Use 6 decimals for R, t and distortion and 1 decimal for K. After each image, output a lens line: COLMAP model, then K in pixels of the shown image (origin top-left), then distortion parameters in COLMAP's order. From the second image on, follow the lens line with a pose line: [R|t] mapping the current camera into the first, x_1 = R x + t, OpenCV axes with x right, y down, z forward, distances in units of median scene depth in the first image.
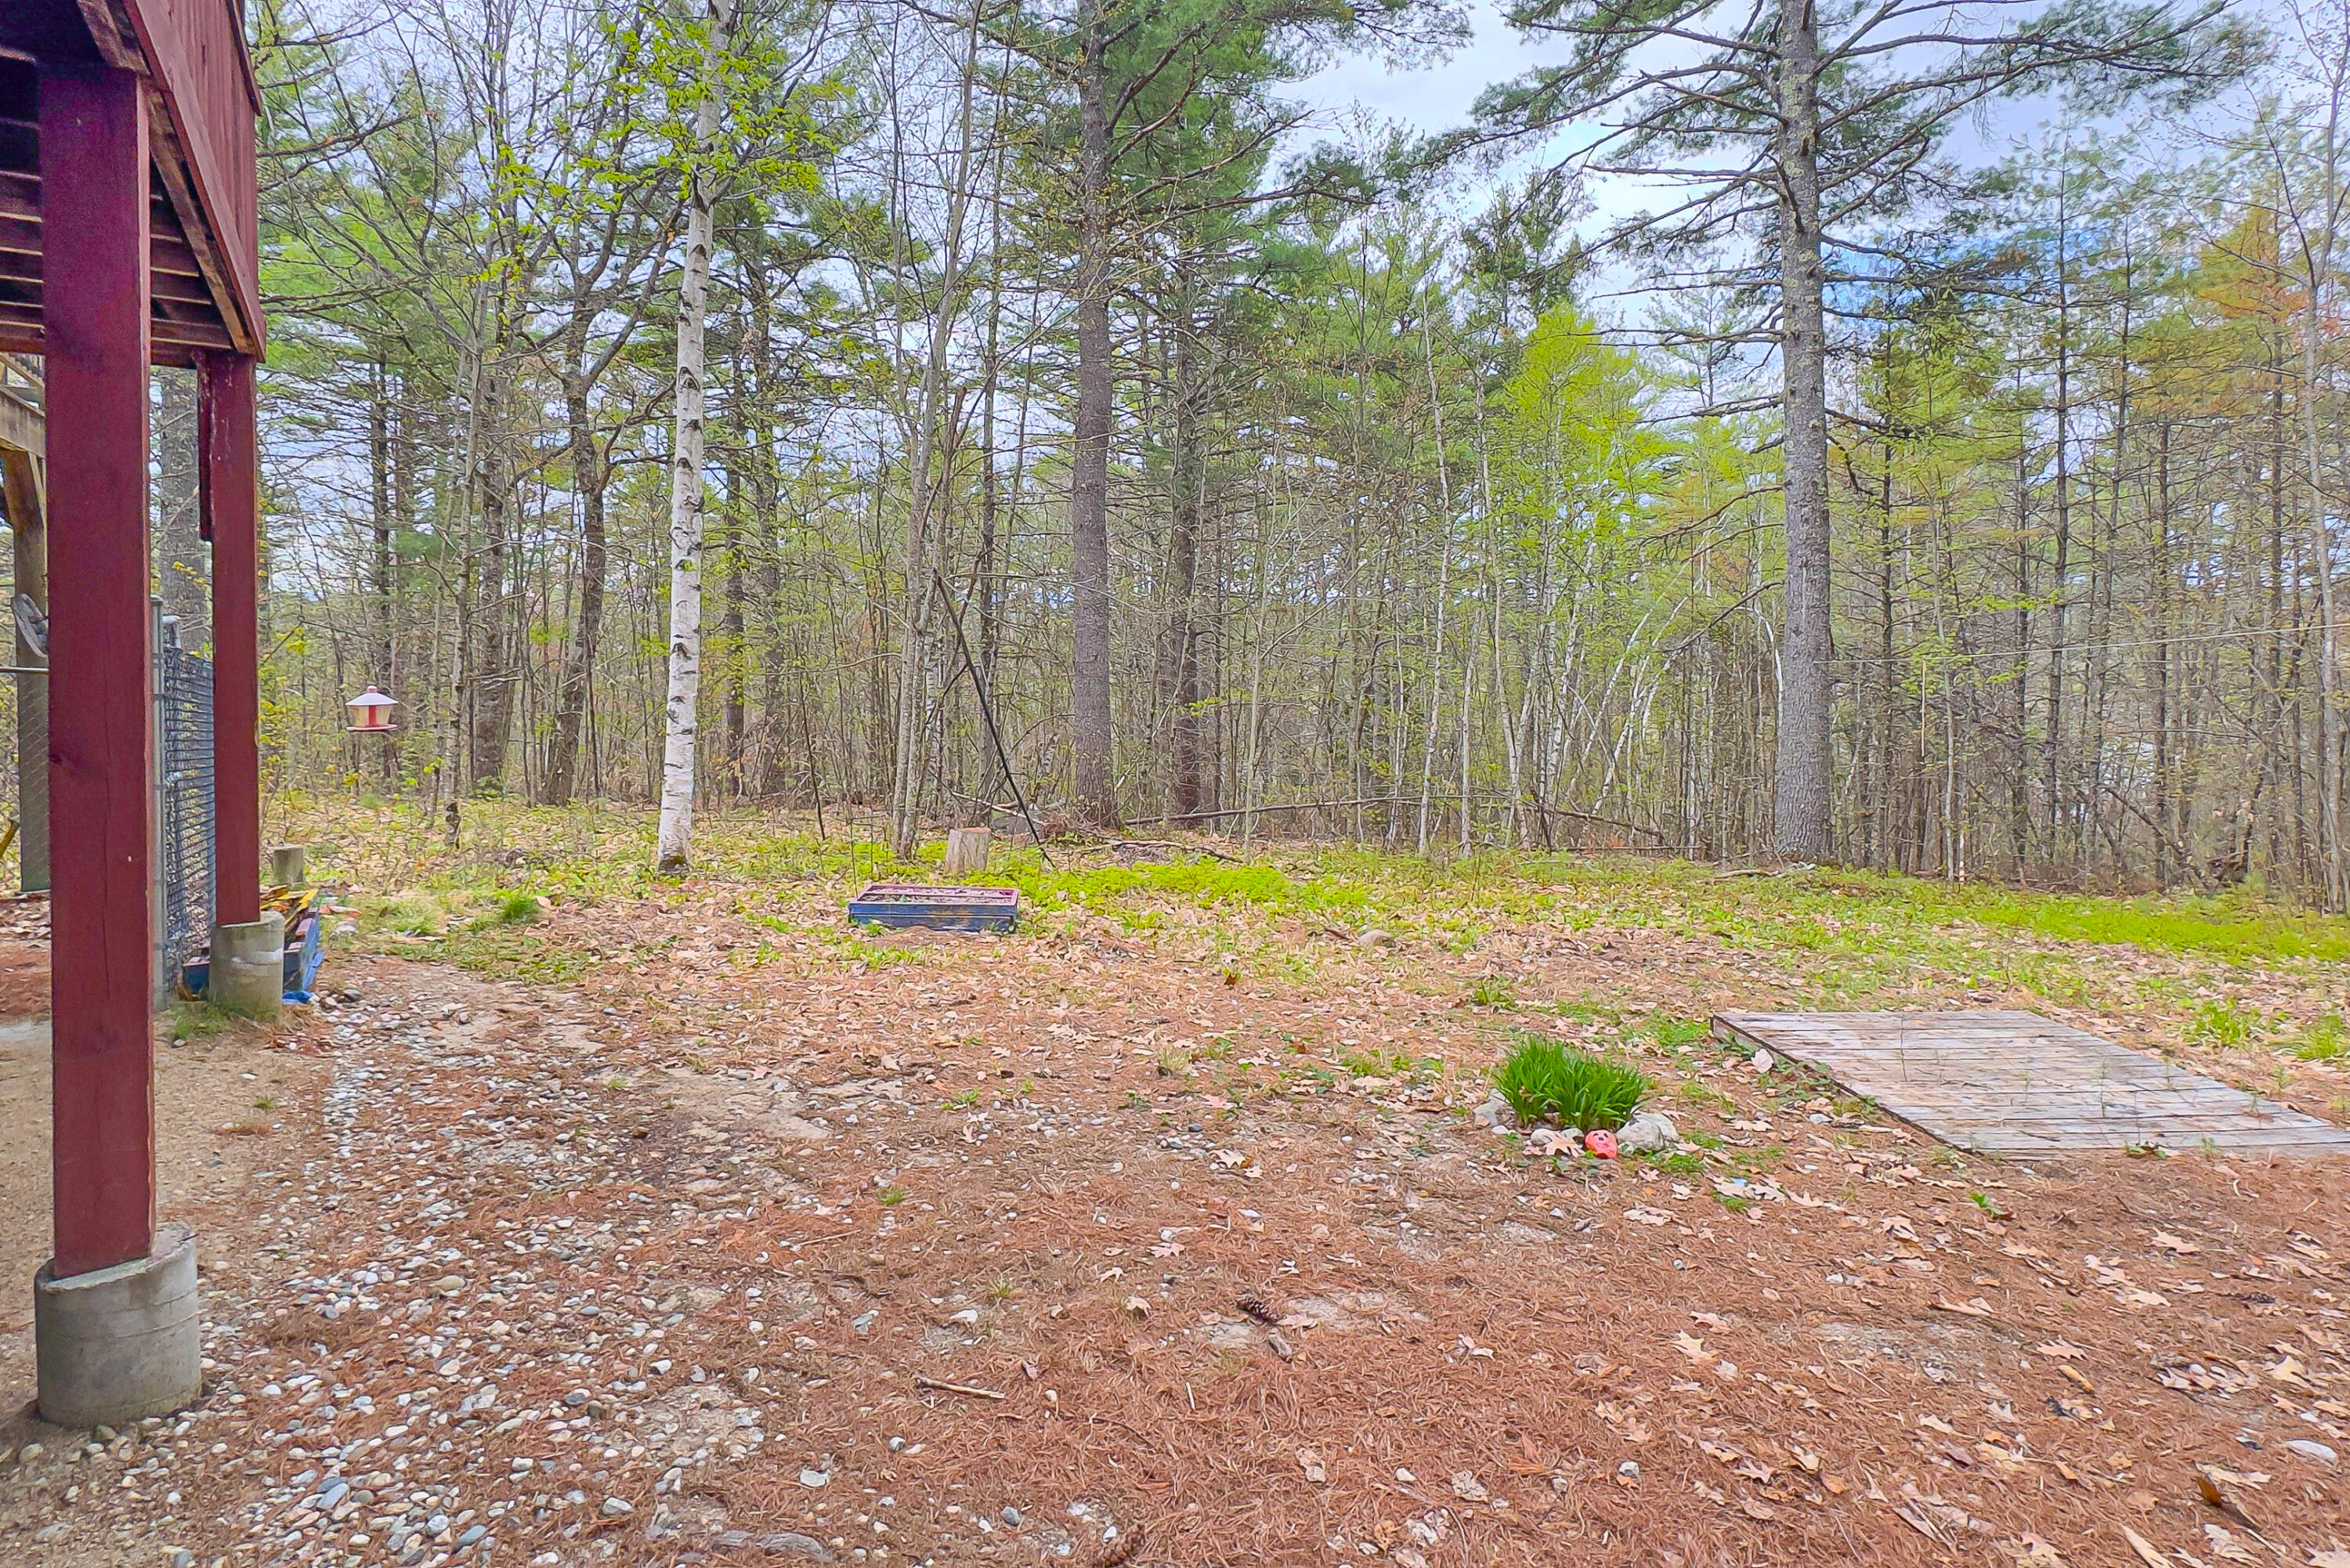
lens RADIAL K [[1006.8, 0, 1175.0], [0, 1006.8, 784.0], [0, 0, 1]] dist [0.001898, -0.000109]
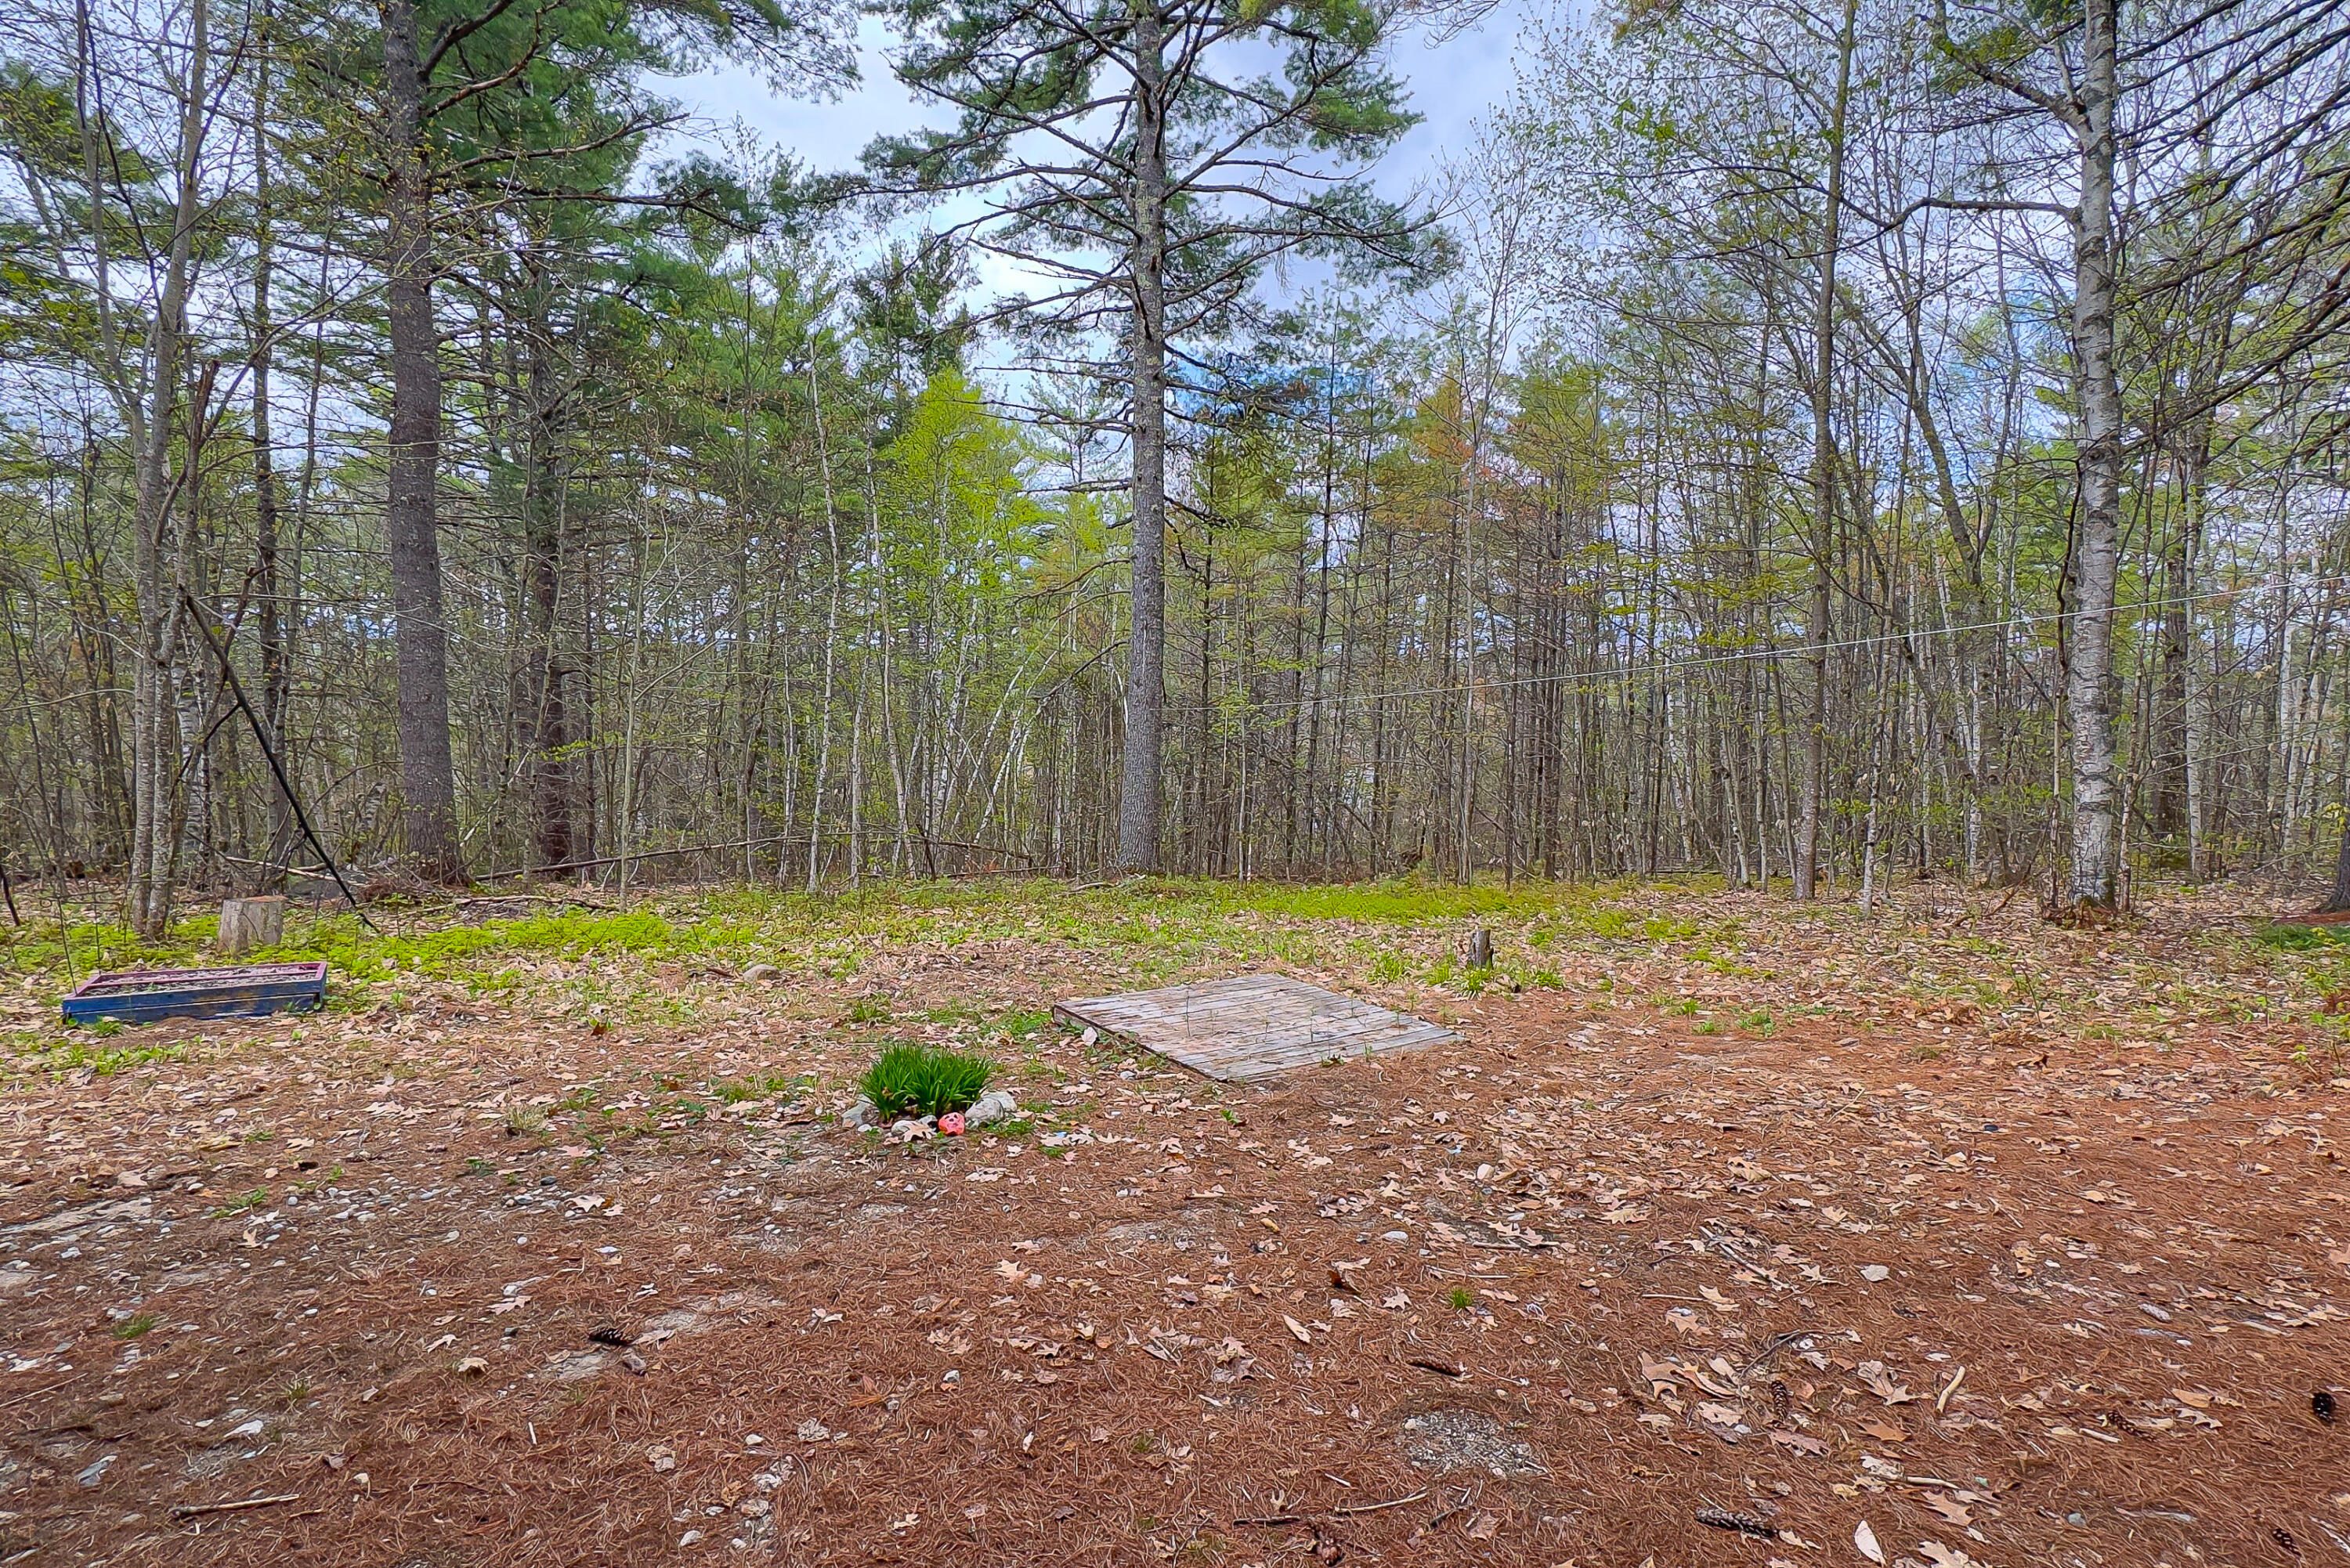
lens RADIAL K [[1008.6, 0, 1170.5], [0, 1008.6, 871.5], [0, 0, 1]] dist [0.001296, 0.000046]
pose [[0.891607, -0.063837, 0.448288, 0.104395], [0.040146, 0.997258, 0.062165, -0.000086], [-0.451027, -0.037430, 0.891725, -0.114337]]
